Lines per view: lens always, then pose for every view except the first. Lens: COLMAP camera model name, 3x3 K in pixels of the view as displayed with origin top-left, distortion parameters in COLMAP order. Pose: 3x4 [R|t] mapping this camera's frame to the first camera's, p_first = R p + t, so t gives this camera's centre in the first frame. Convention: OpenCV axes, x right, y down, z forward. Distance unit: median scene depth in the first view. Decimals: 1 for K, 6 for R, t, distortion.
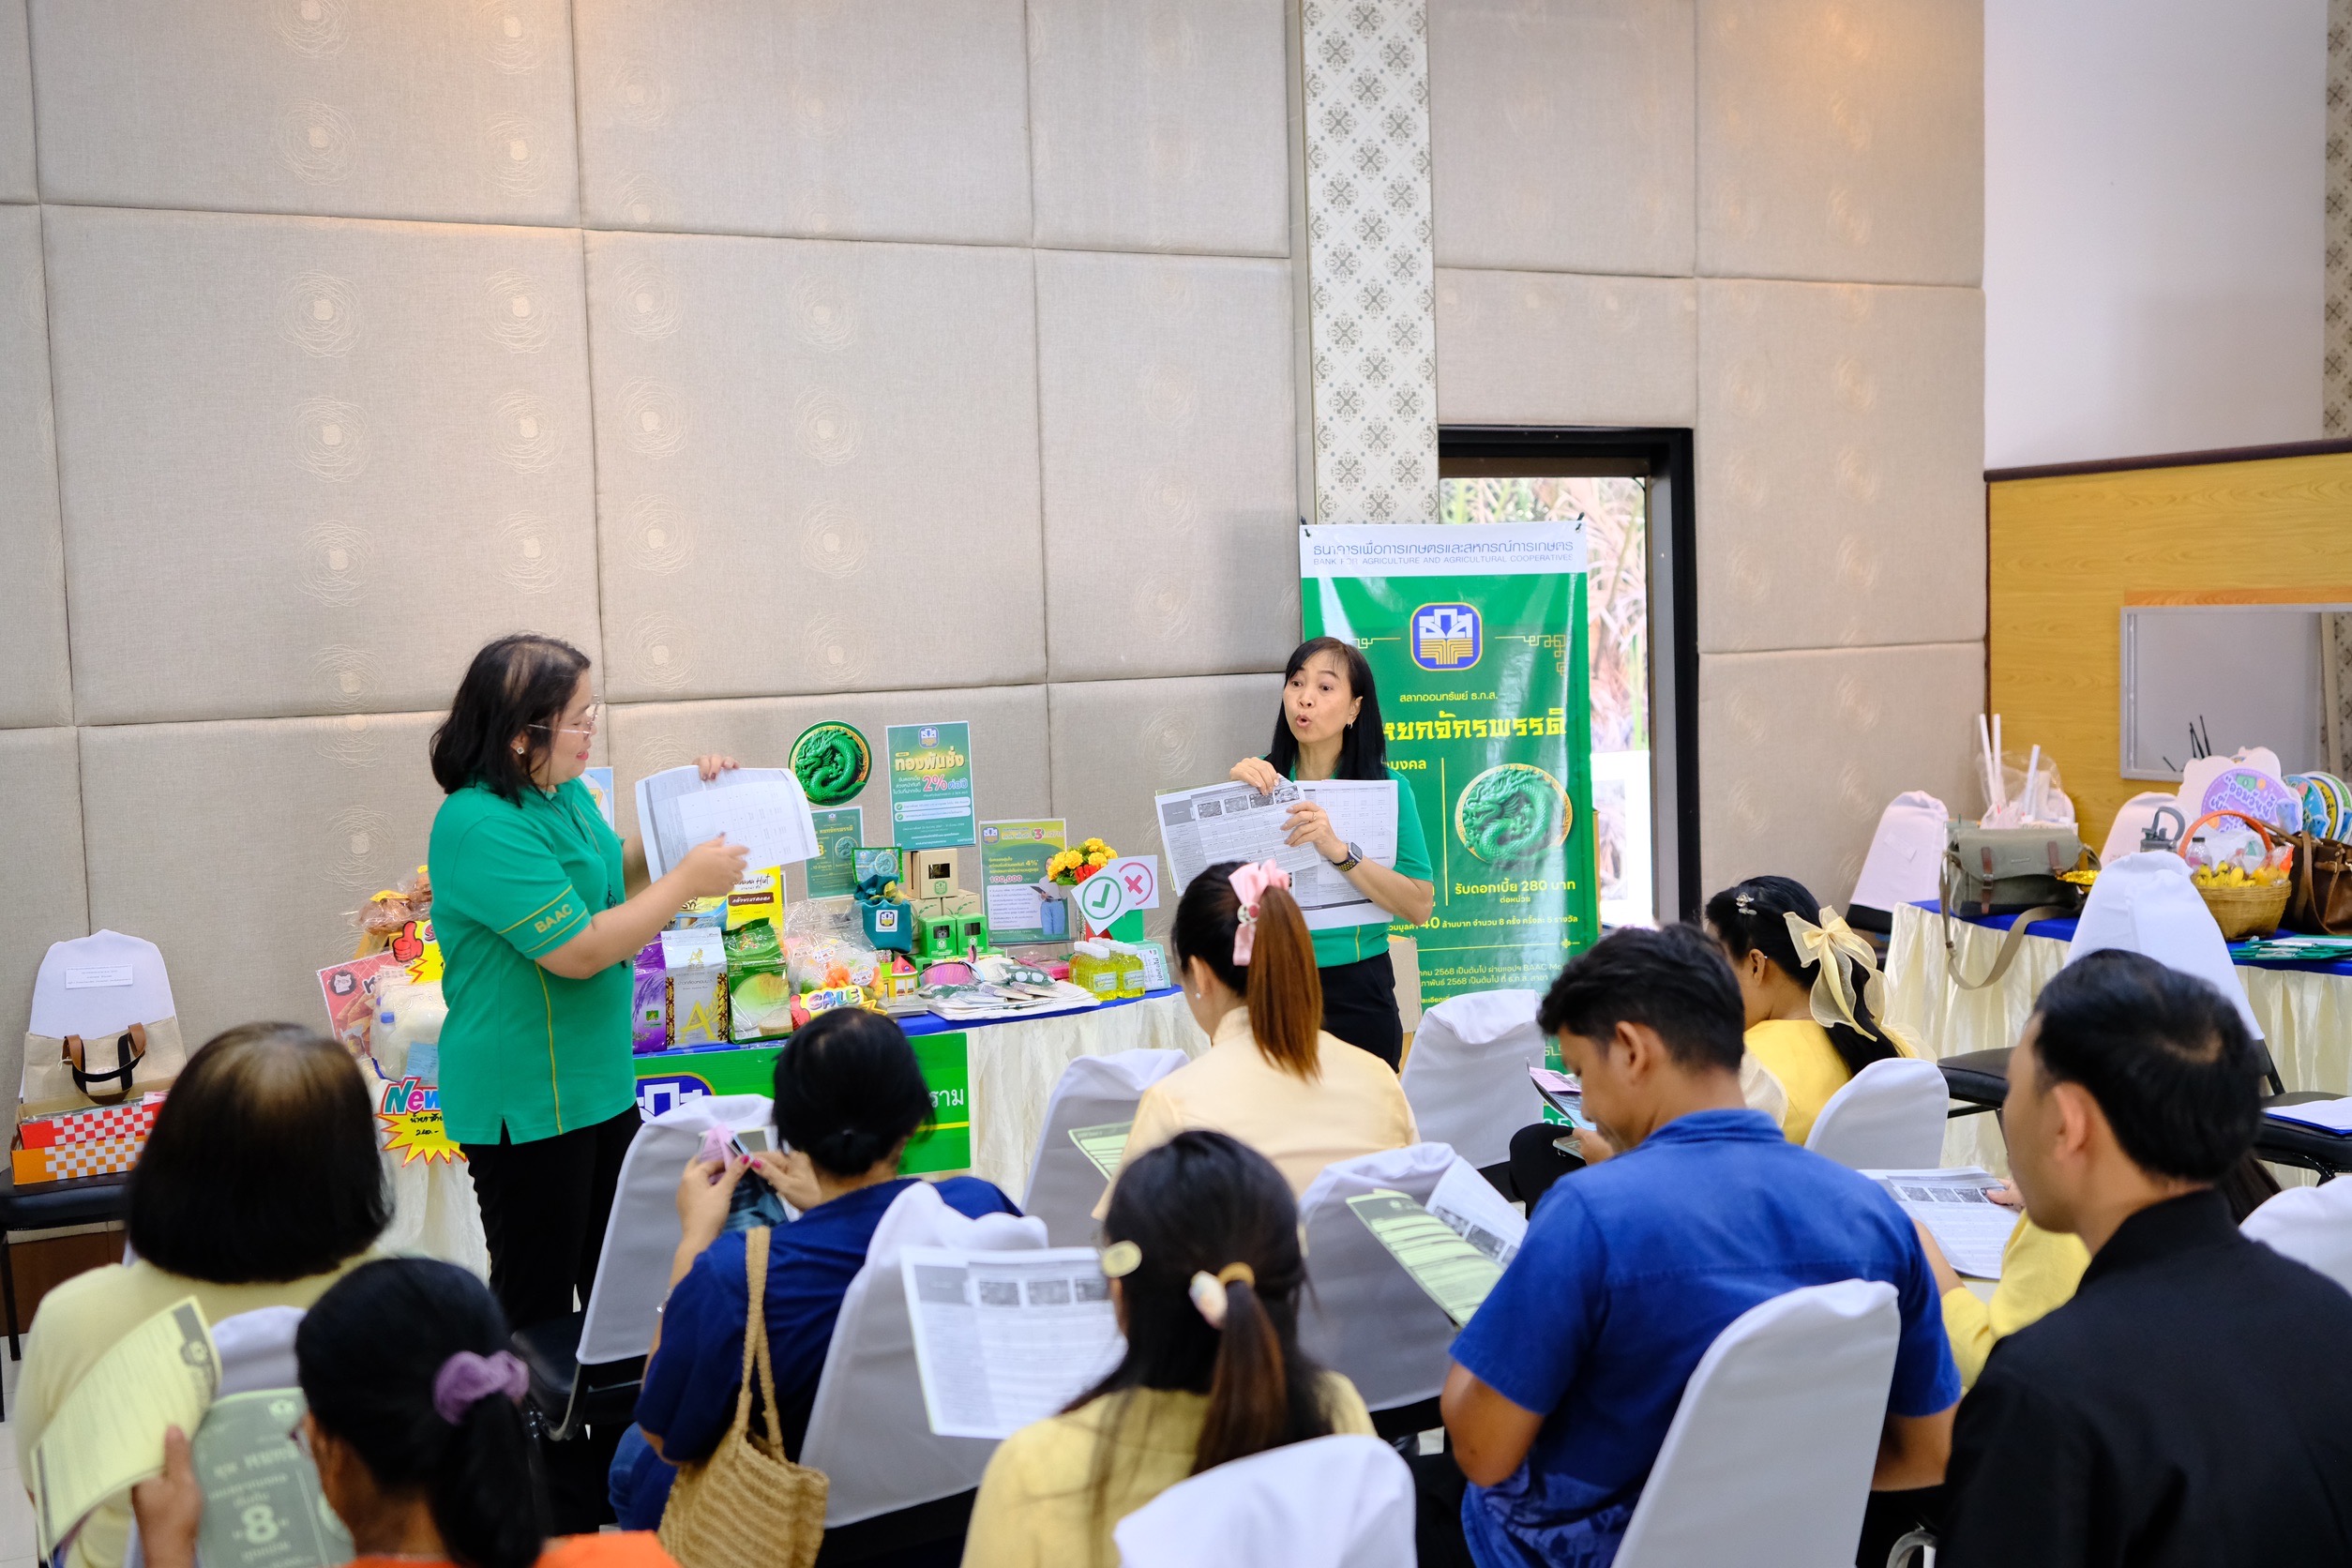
lens RADIAL K [[2308.4, 0, 1192.6], [0, 2308.4, 774.4], [0, 0, 1]] dist [0.005752, 0.000000]
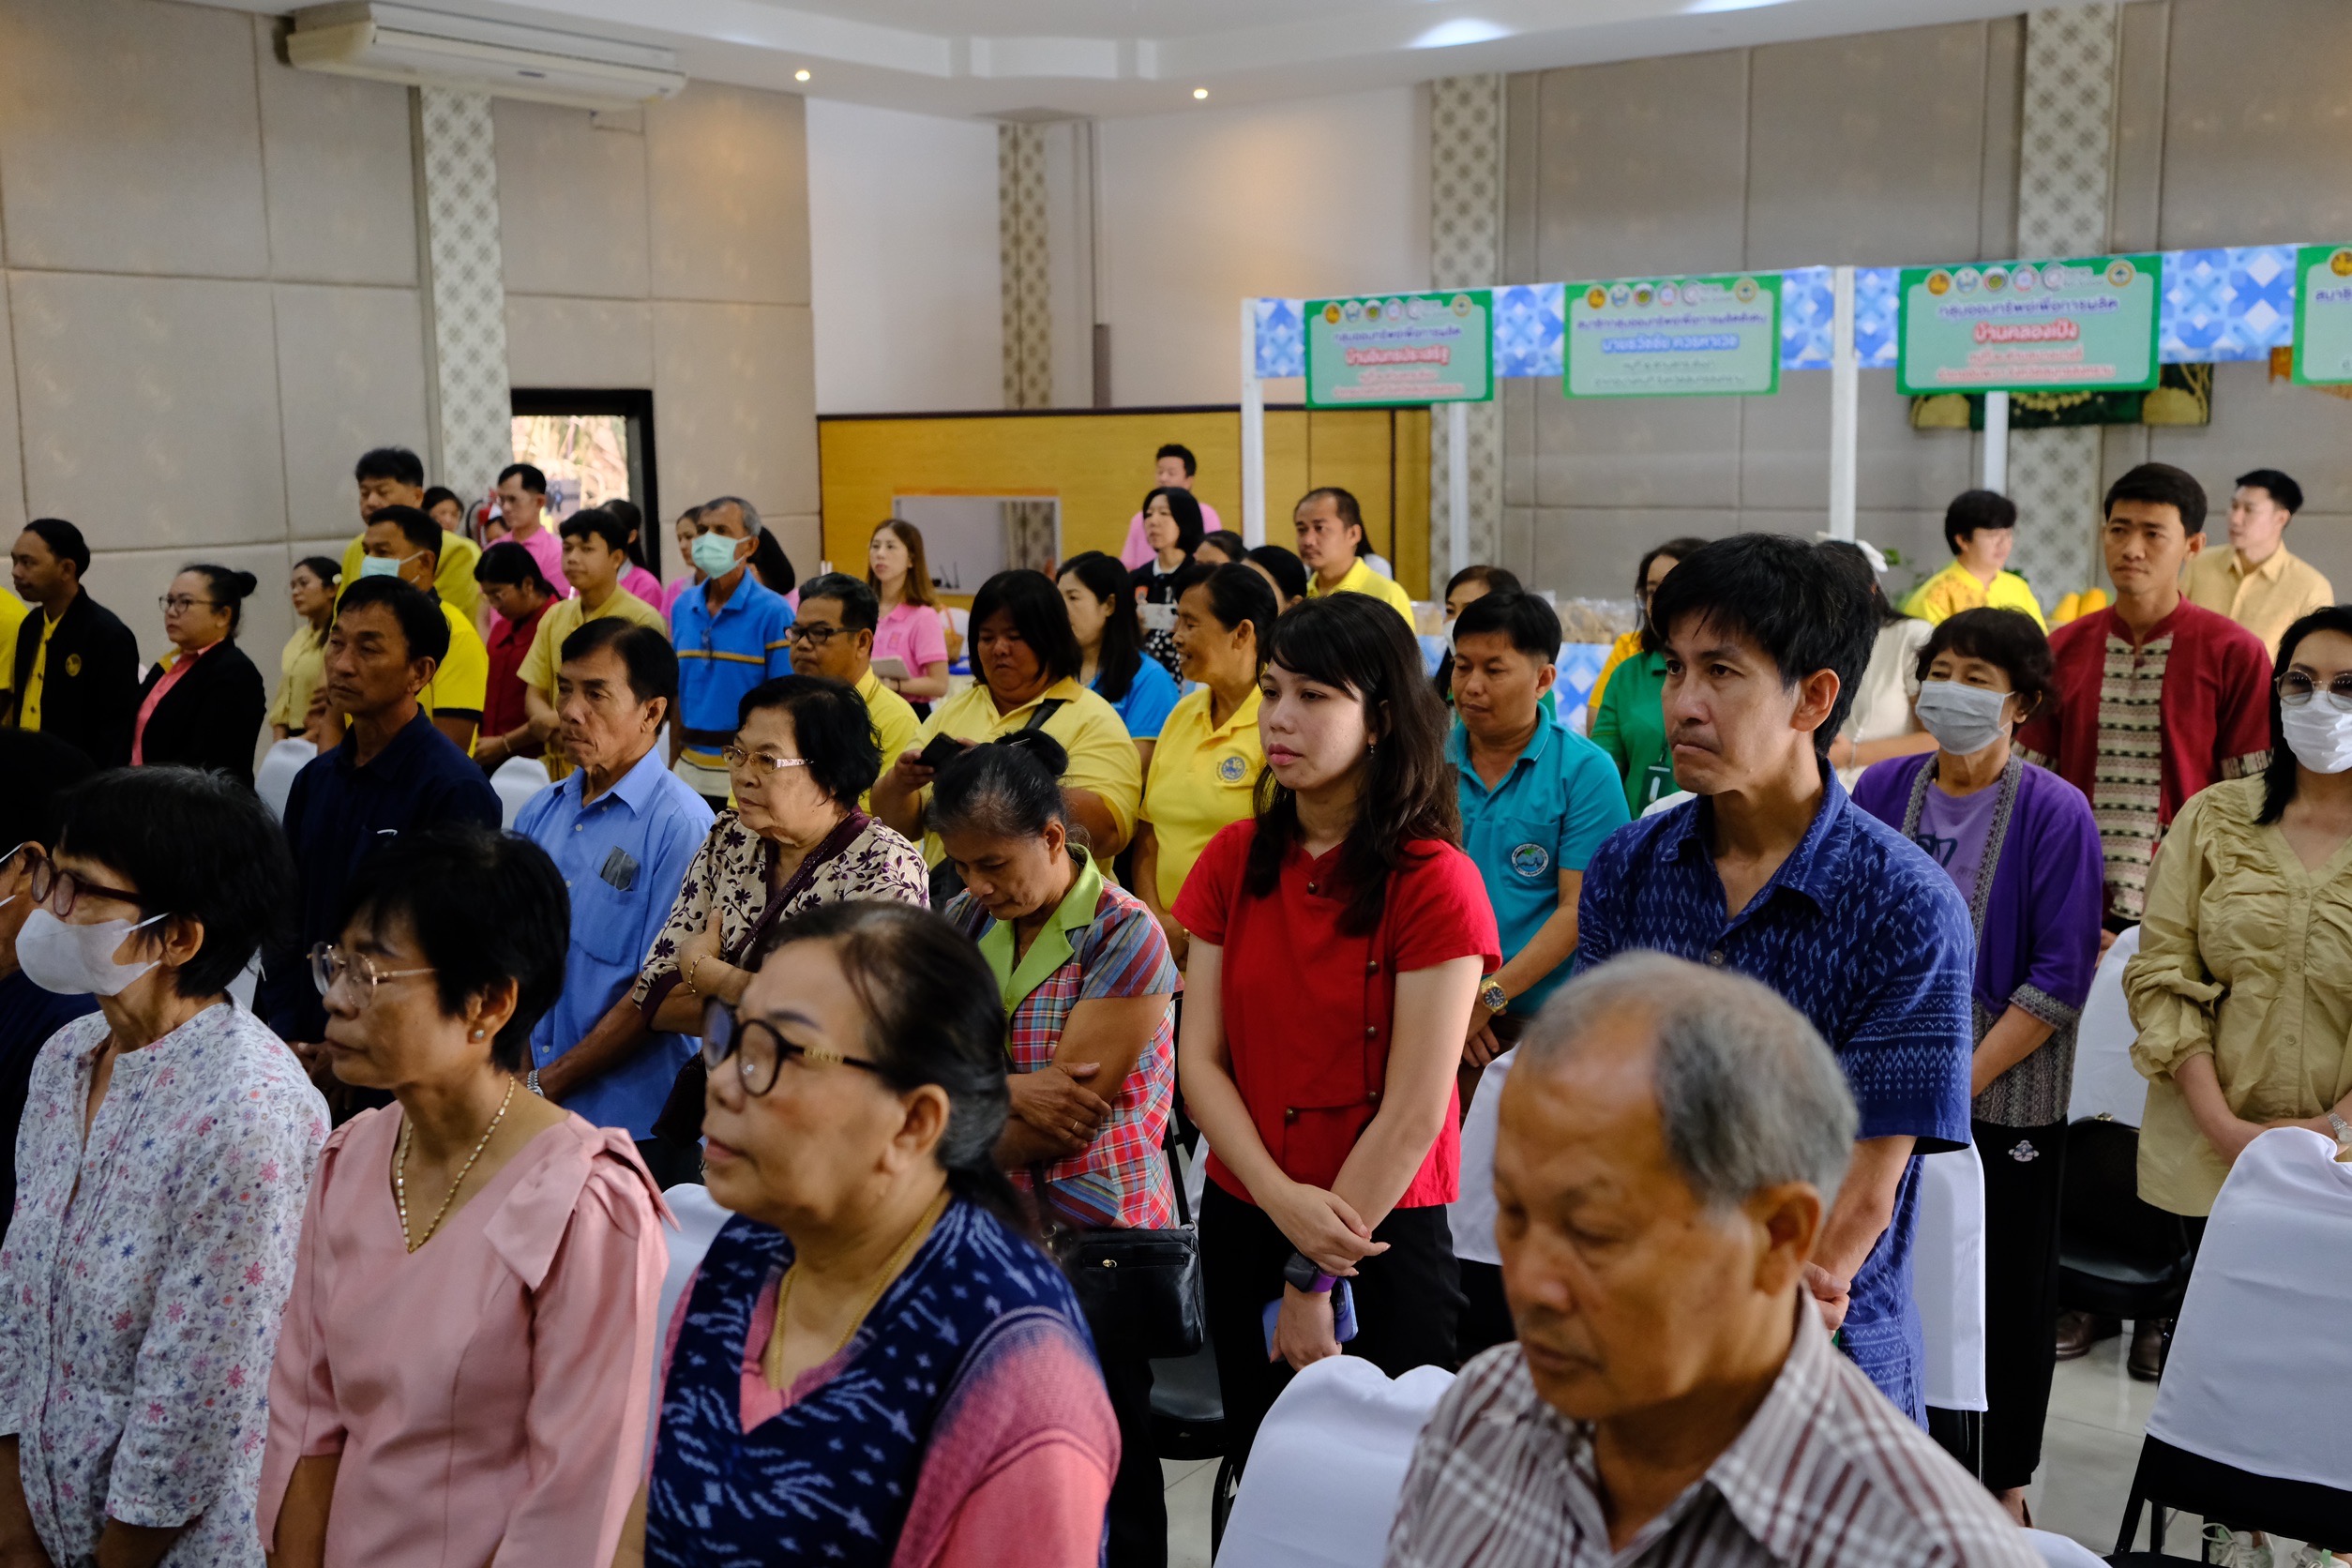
lens RADIAL K [[2308.4, 0, 1184.2], [0, 2308.4, 773.9], [0, 0, 1]] dist [0.005752, 0.000000]
pose [[0.882845, -0.054107, 0.466537, -0.267267], [0.026752, 0.997522, 0.065064, 0.034685], [-0.468901, -0.044961, 0.882106, -0.755214]]
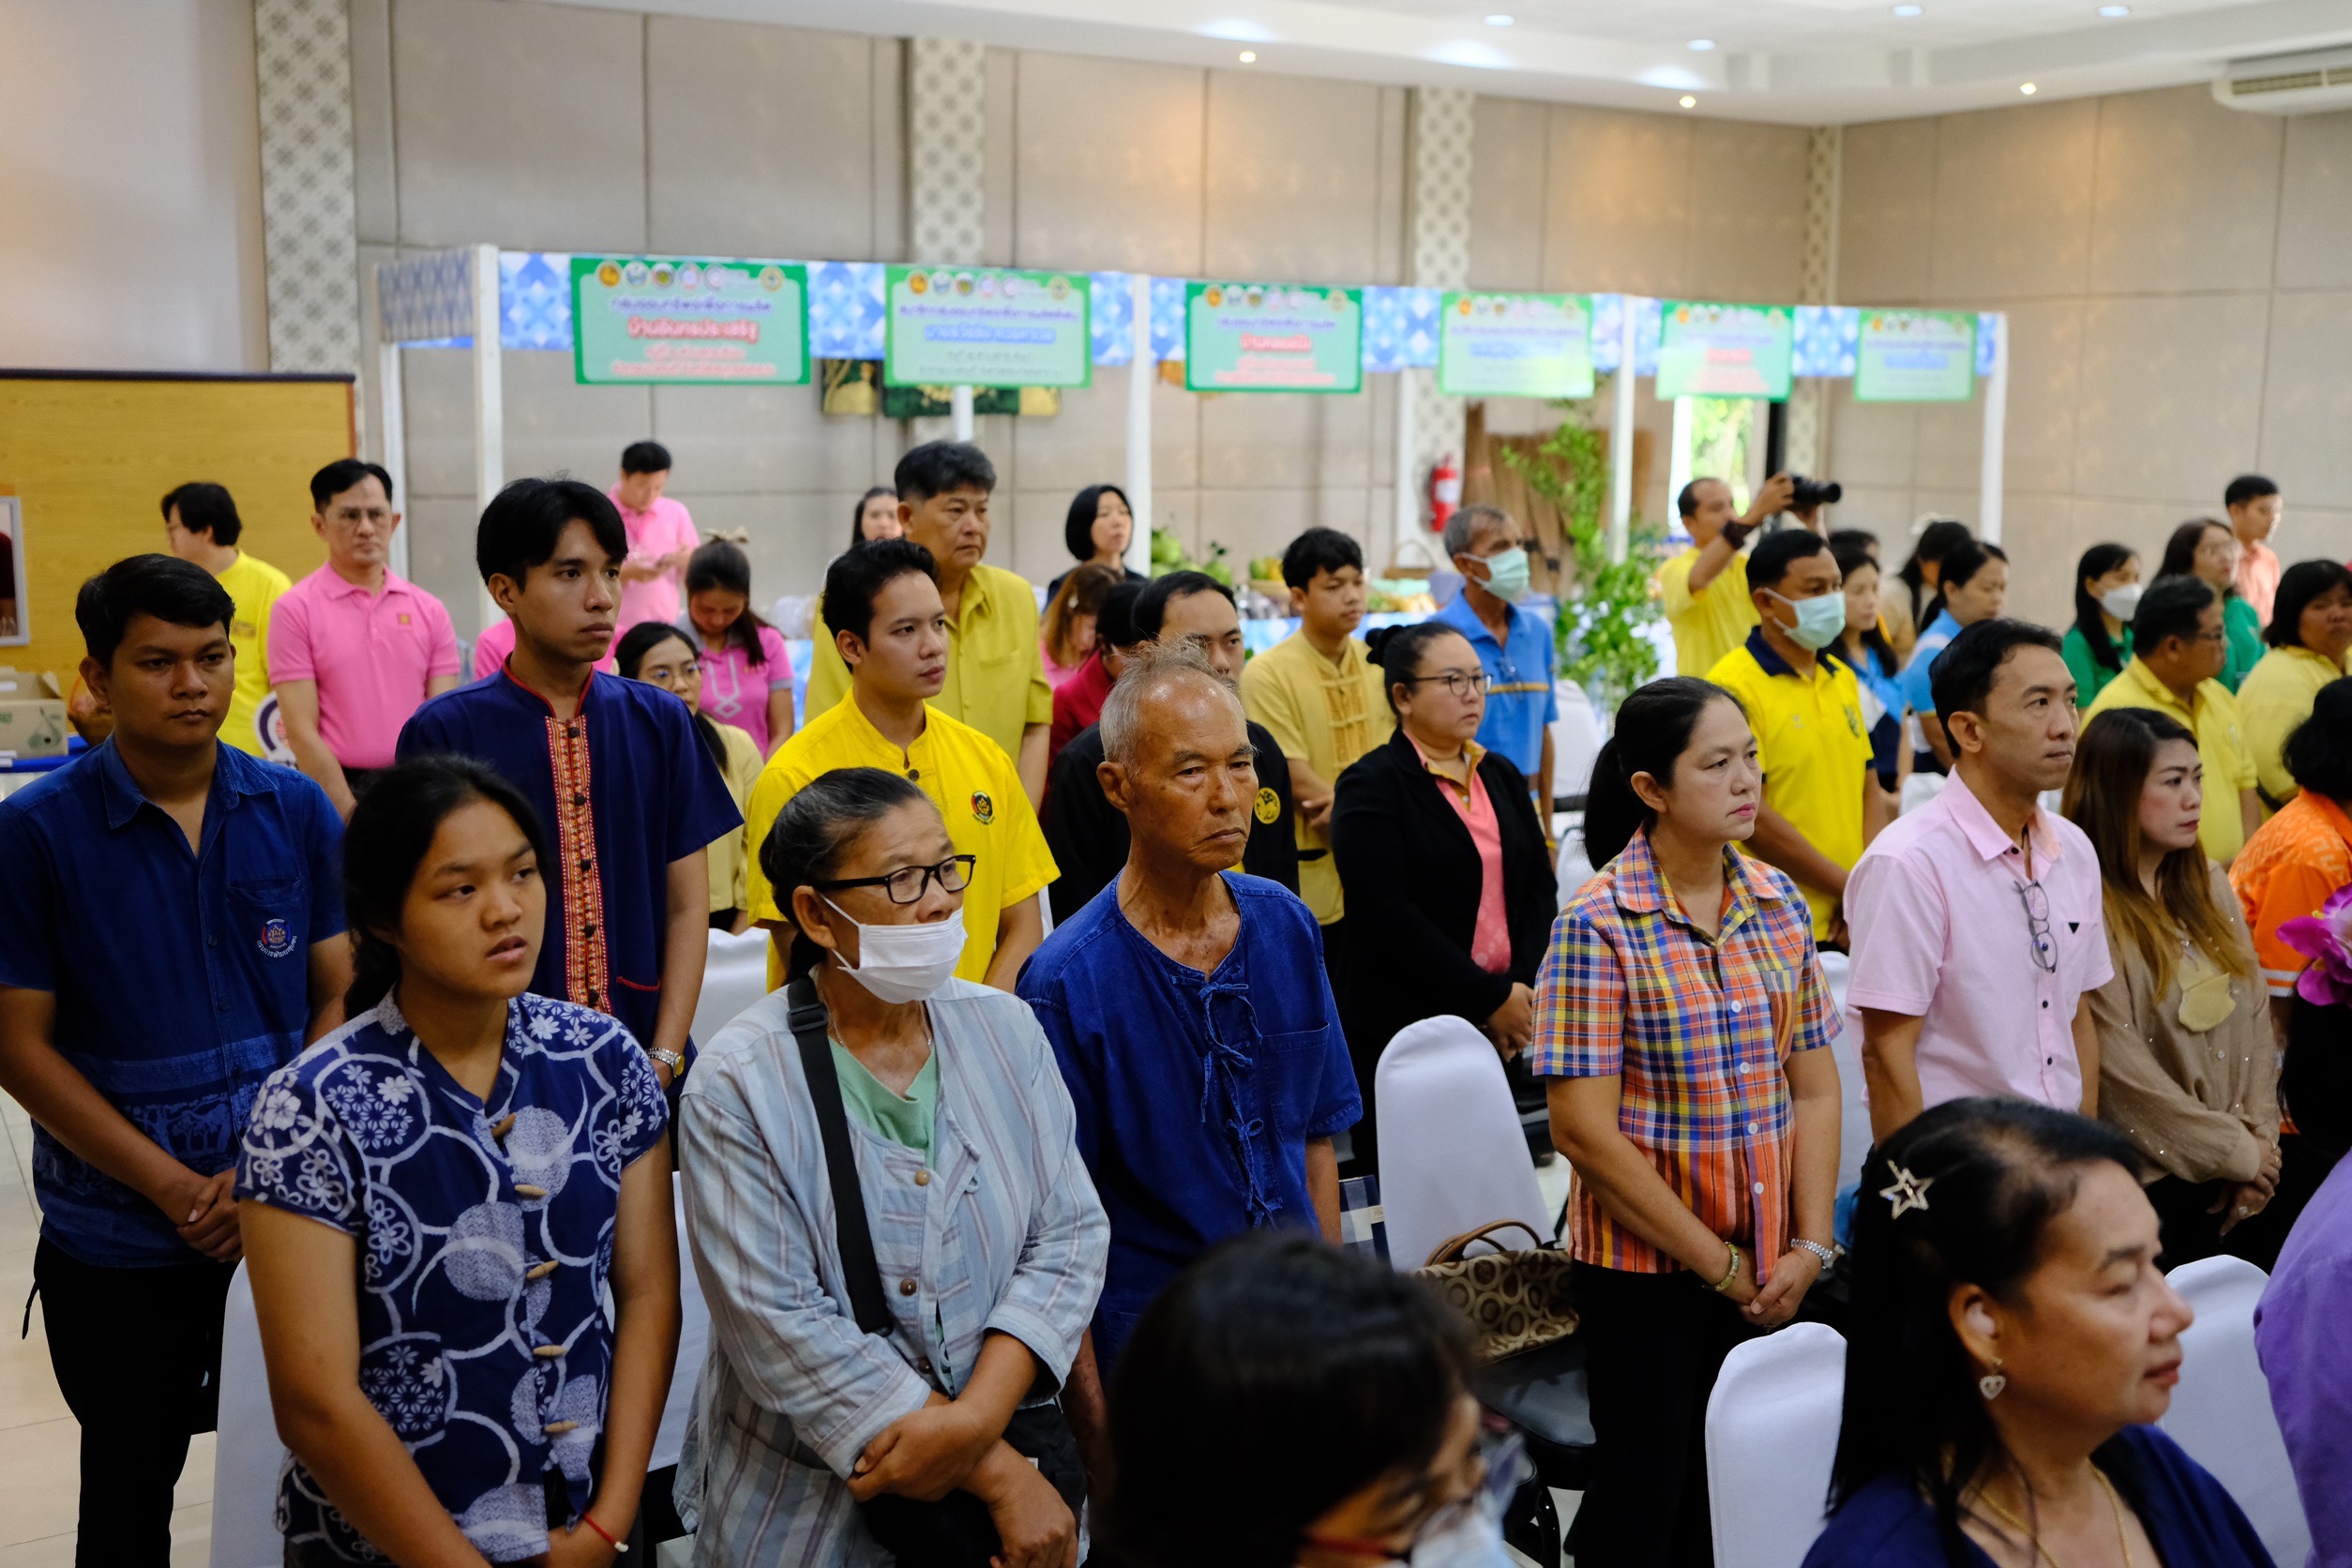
lens RADIAL K [[2308.4, 0, 1187.5], [0, 2308.4, 771.2], [0, 0, 1]] dist [0.005752, 0.000000]
pose [[-0.086117, -0.134894, 0.987111, -0.814404], [0.067850, 0.987697, 0.140894, -0.056392], [-0.993972, 0.079109, -0.075905, 0.406119]]
